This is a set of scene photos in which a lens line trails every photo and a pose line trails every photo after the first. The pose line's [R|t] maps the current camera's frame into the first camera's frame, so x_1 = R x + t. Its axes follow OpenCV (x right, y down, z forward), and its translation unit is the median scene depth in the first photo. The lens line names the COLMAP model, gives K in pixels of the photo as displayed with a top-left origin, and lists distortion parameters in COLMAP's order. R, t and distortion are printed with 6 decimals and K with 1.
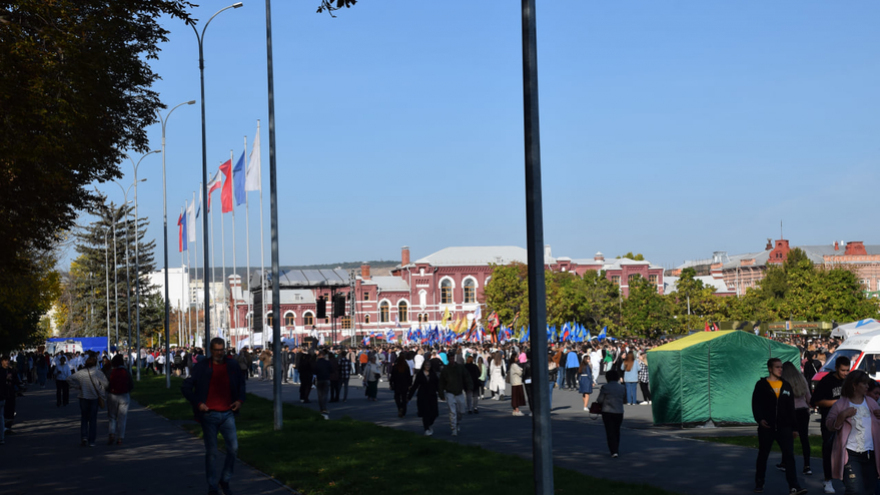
lens RADIAL K [[1469.8, 0, 440.0], [0, 1469.8, 247.5], [0, 0, 1]] dist [0.264978, 0.132494]
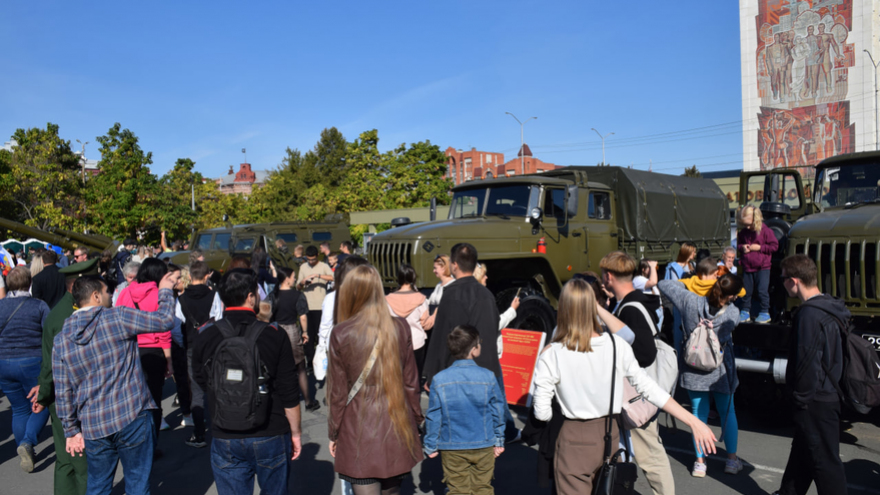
lens RADIAL K [[720.1, 0, 440.0], [0, 720.1, 247.5], [0, 0, 1]] dist [-0.096785, 0.004979]
pose [[0.851659, -0.000090, 0.524096, 0.073628], [-0.034627, 0.997805, 0.056441, 0.032509], [-0.522951, -0.066216, 0.849787, 0.530077]]
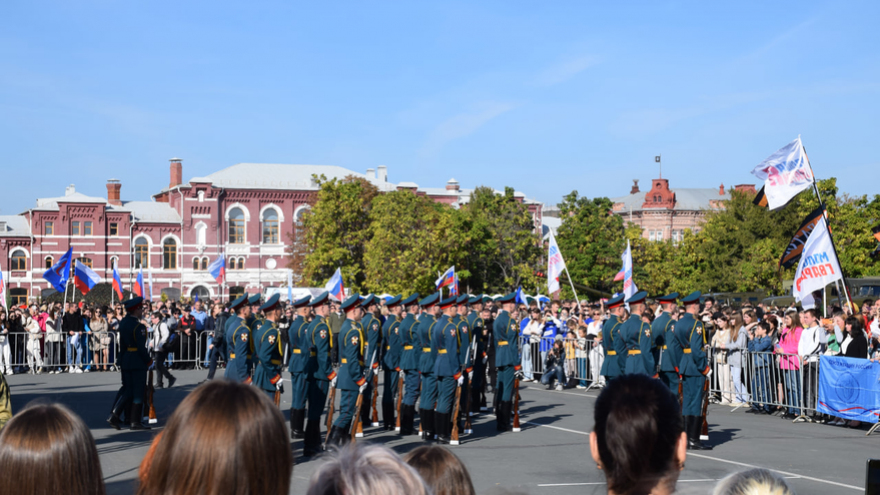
lens RADIAL K [[1469.8, 0, 440.0], [0, 1469.8, 247.5], [0, 0, 1]] dist [0.264978, 0.132494]
pose [[0.987769, 0.027577, 0.153467, -0.007404], [-0.031719, 0.999194, 0.024609, 0.020173], [-0.152665, -0.029176, 0.987847, 0.311777]]
